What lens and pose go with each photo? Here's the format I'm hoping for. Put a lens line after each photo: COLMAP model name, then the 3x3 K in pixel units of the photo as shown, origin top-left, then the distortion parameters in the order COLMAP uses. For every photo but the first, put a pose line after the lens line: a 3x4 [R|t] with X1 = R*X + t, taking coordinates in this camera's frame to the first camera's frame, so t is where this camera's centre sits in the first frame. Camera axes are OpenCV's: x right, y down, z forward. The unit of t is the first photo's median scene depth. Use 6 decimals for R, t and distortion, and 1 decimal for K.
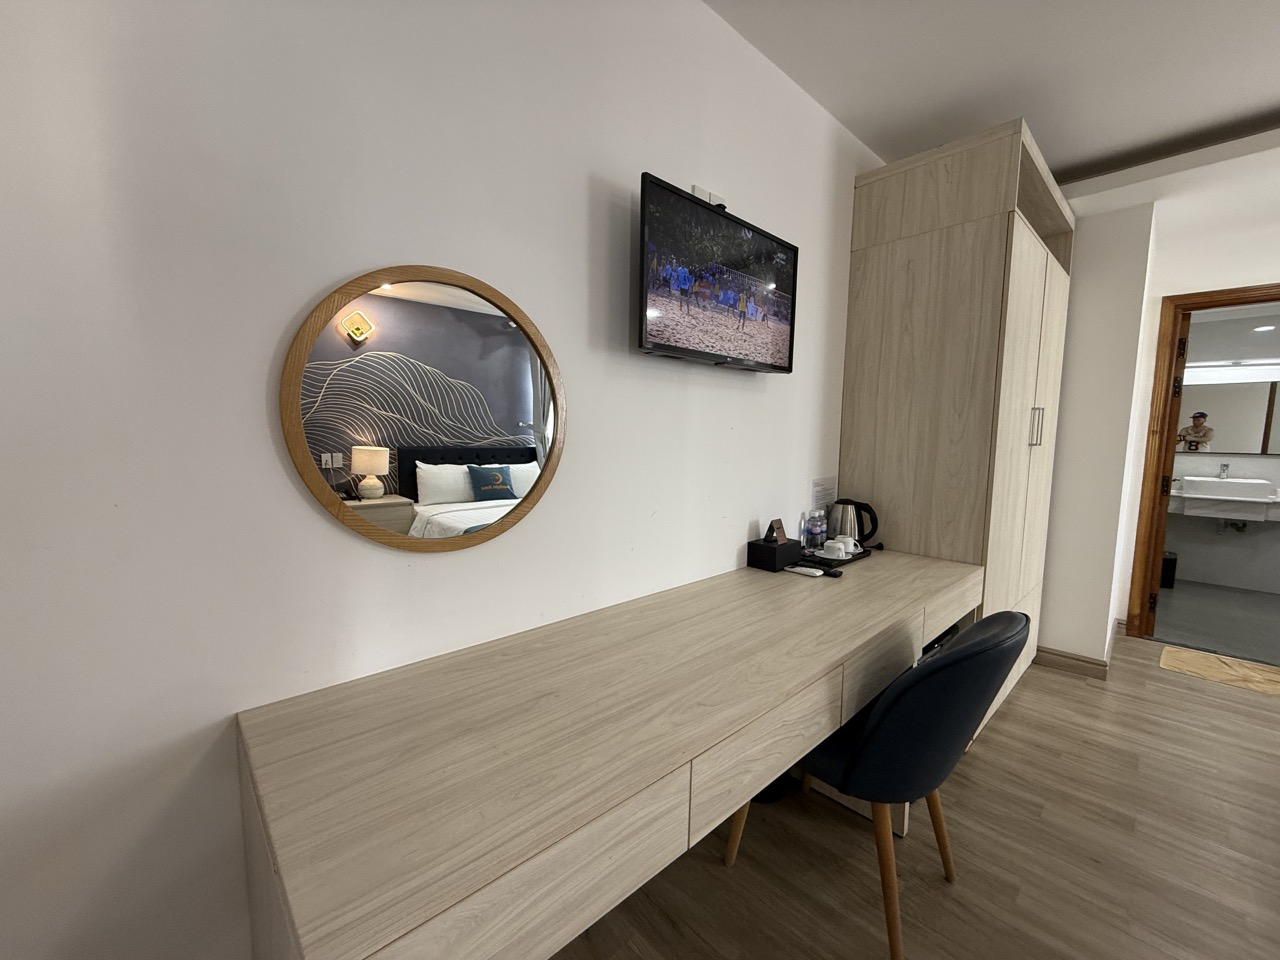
lens RADIAL K [[512.9, 0, 636.8], [0, 512.9, 481.3], [0, 0, 1]] dist [-0.001102, 0.000497]
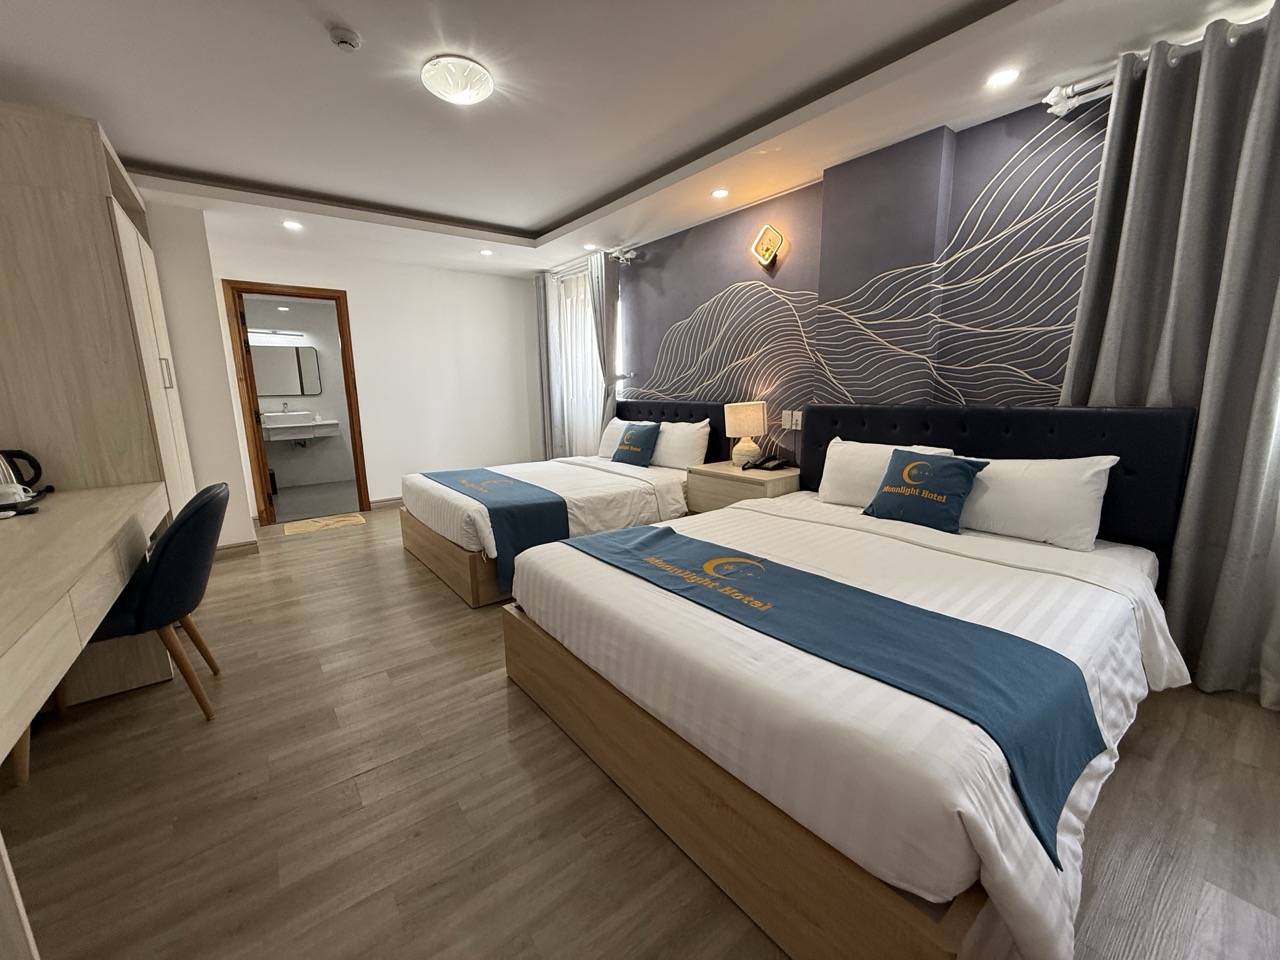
lens RADIAL K [[512.9, 0, 636.8], [0, 512.9, 481.3], [0, 0, 1]] dist [-0.001102, 0.000497]
pose [[0.112196, -0.199609, 0.973431, -0.339617], [0.114755, 0.975665, 0.186840, 0.045777], [-0.987038, 0.090744, 0.132372, -0.265489]]
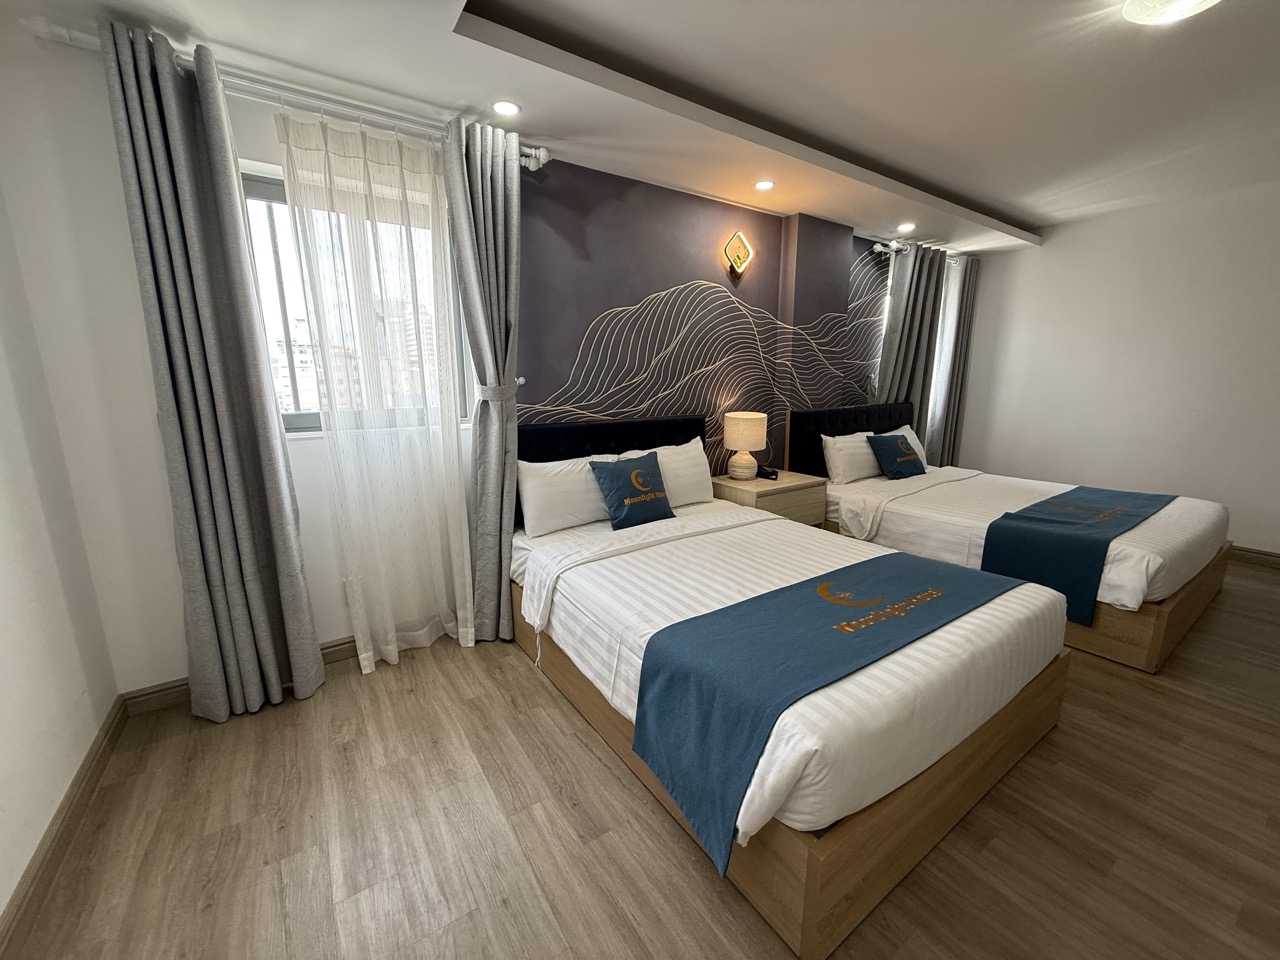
lens RADIAL K [[512.9, 0, 636.8], [0, 512.9, 481.3], [0, 0, 1]] dist [-0.001102, 0.000497]
pose [[-0.984883, -0.051219, 0.165475, 1.594957], [0.000944, 0.953683, 0.300811, -0.151525], [-0.173218, 0.296420, -0.939218, 1.351417]]
